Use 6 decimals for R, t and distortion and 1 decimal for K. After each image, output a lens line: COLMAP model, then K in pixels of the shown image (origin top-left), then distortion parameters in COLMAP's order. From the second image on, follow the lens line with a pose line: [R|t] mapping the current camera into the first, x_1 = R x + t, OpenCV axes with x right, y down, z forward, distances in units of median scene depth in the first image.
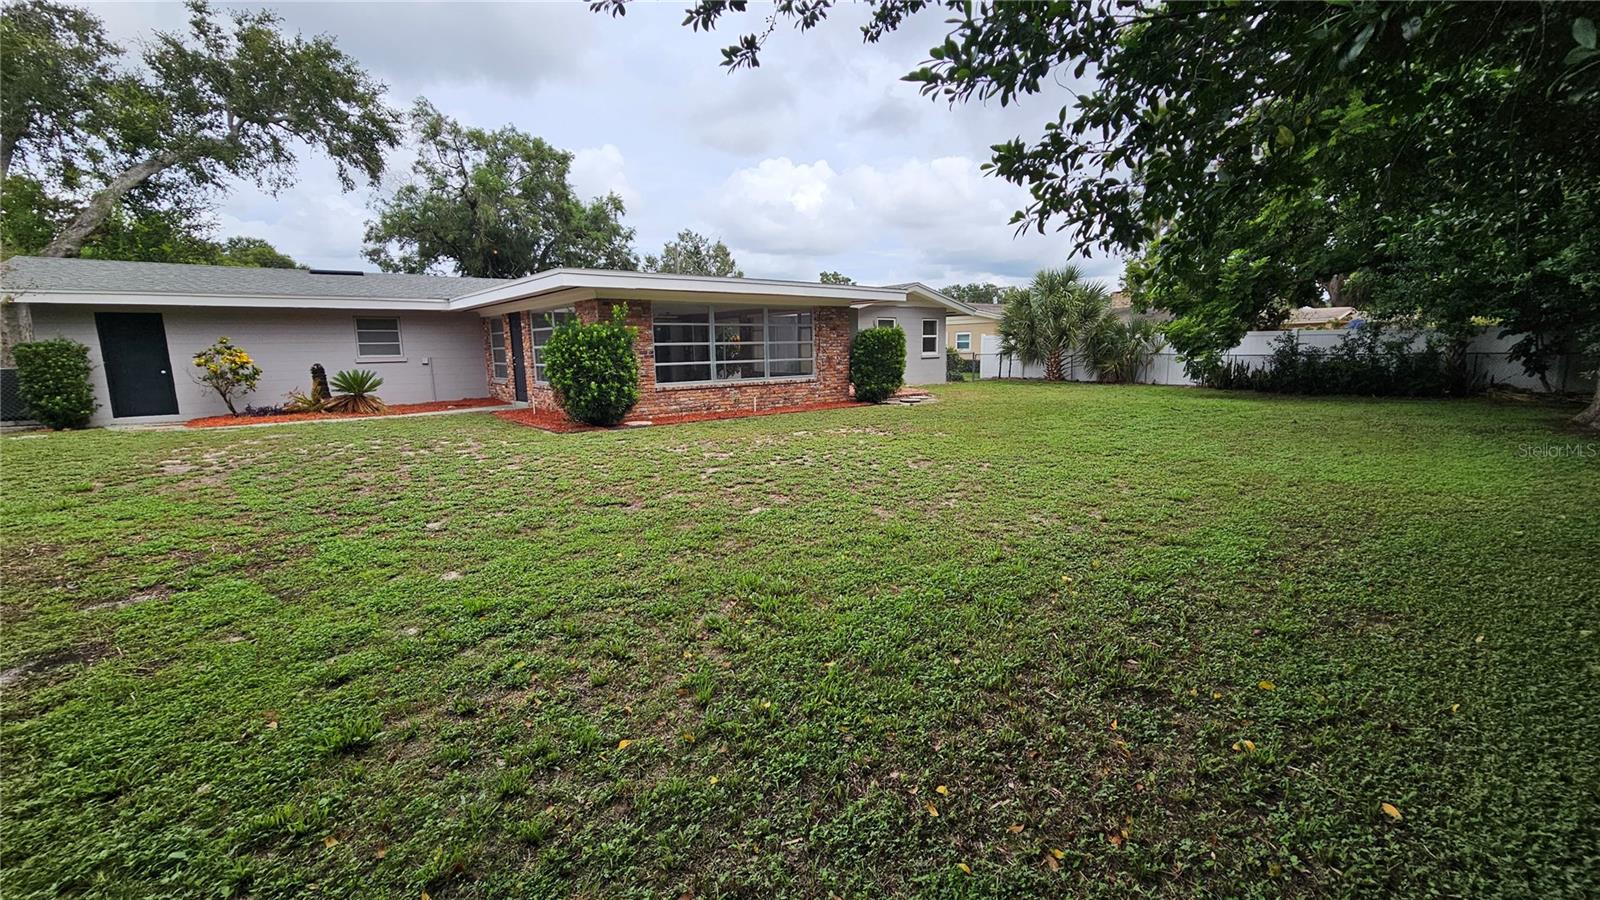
lens RADIAL K [[649.6, 0, 801.7], [0, 649.6, 448.4], [0, 0, 1]] dist [-0.001030, -0.000323]
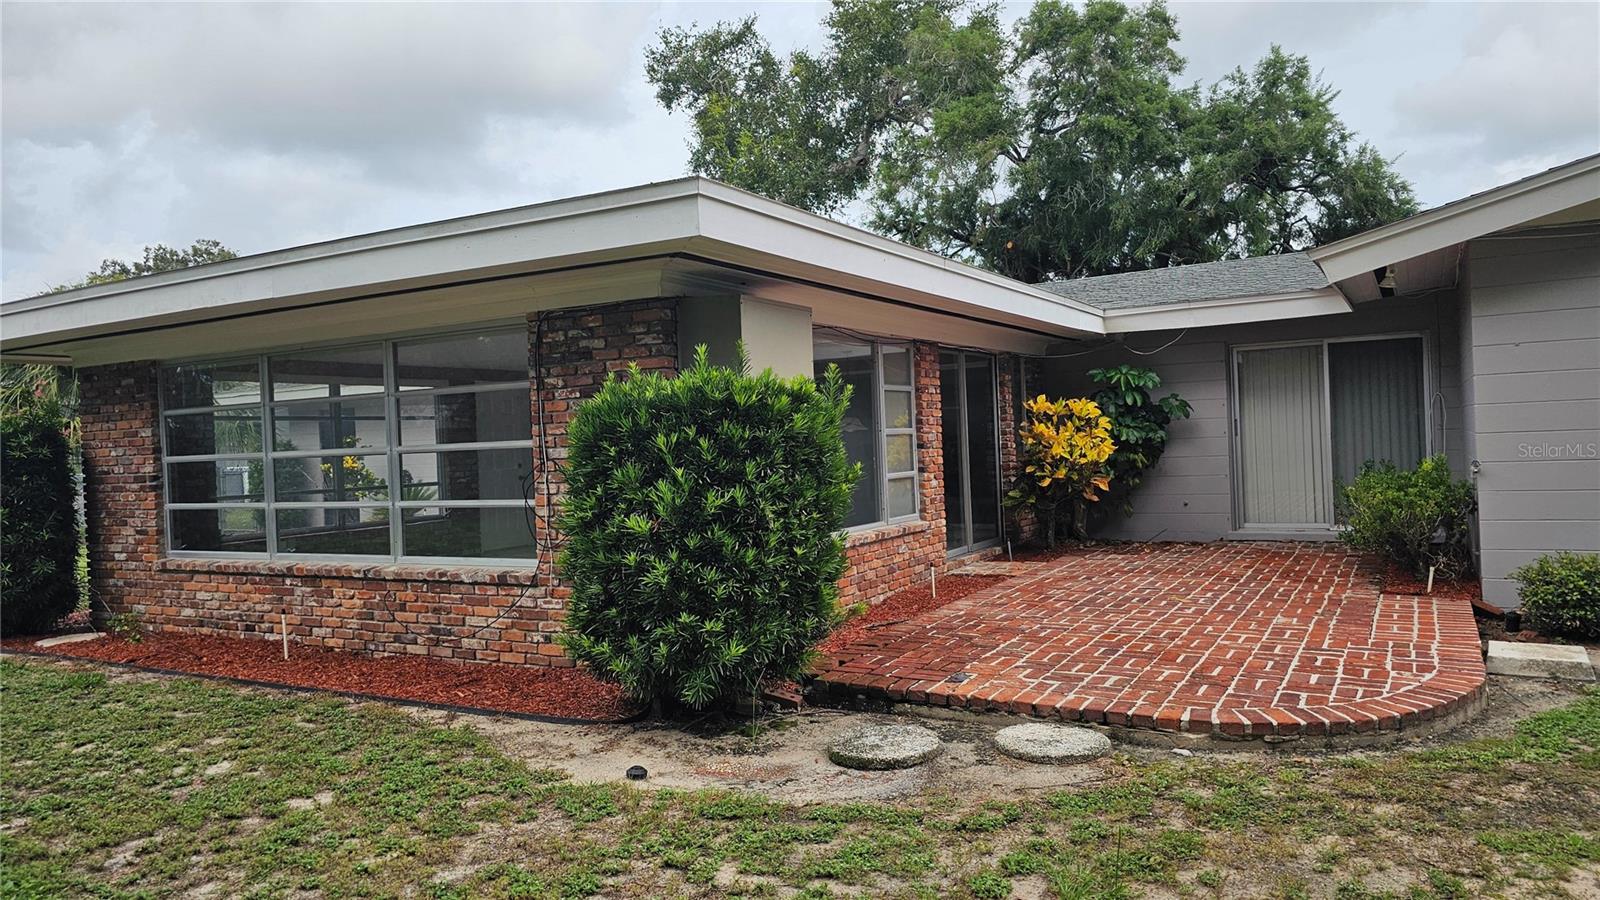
lens RADIAL K [[1053.4, 0, 798.2], [0, 1053.4, 436.6], [0, 0, 1]] dist [0.069235, -0.064871]
pose [[0.349926, -0.002680, -0.936773, 0.510459], [-0.110800, 0.992858, -0.044229, -0.166586], [0.930202, 0.119271, 0.347130, 0.996574]]
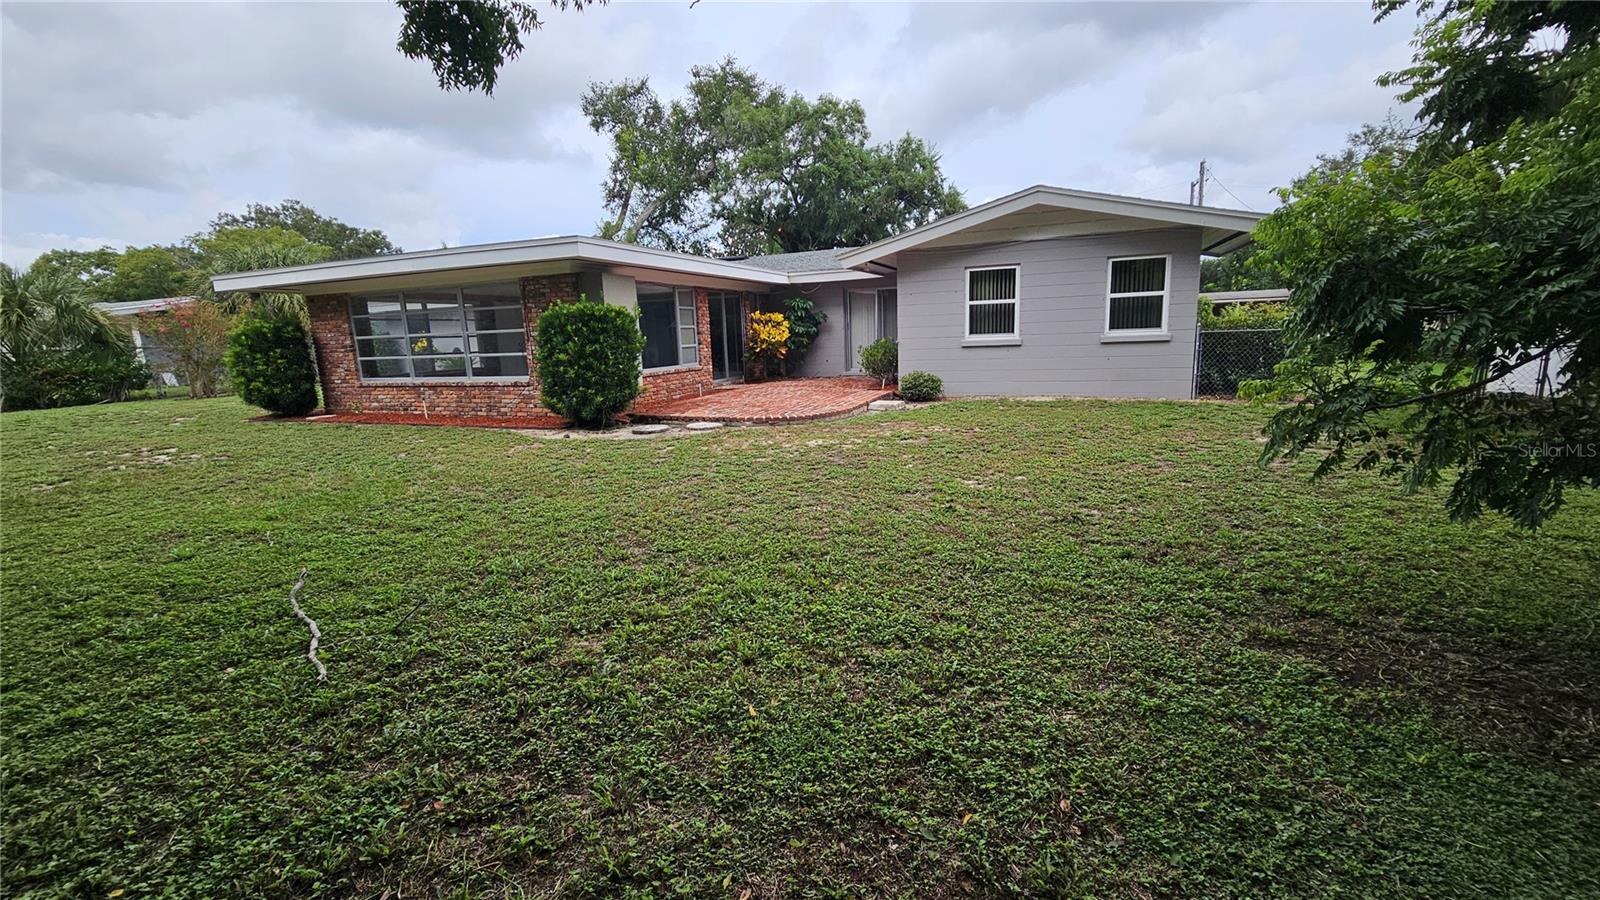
lens RADIAL K [[649.6, 0, 801.7], [0, 649.6, 448.4], [0, 0, 1]] dist [-0.001030, -0.000323]
pose [[0.486622, 0.149739, -0.860684, 0.839541], [-0.105641, 0.988058, 0.112171, -0.154656], [0.867202, 0.036338, 0.496629, 0.962435]]
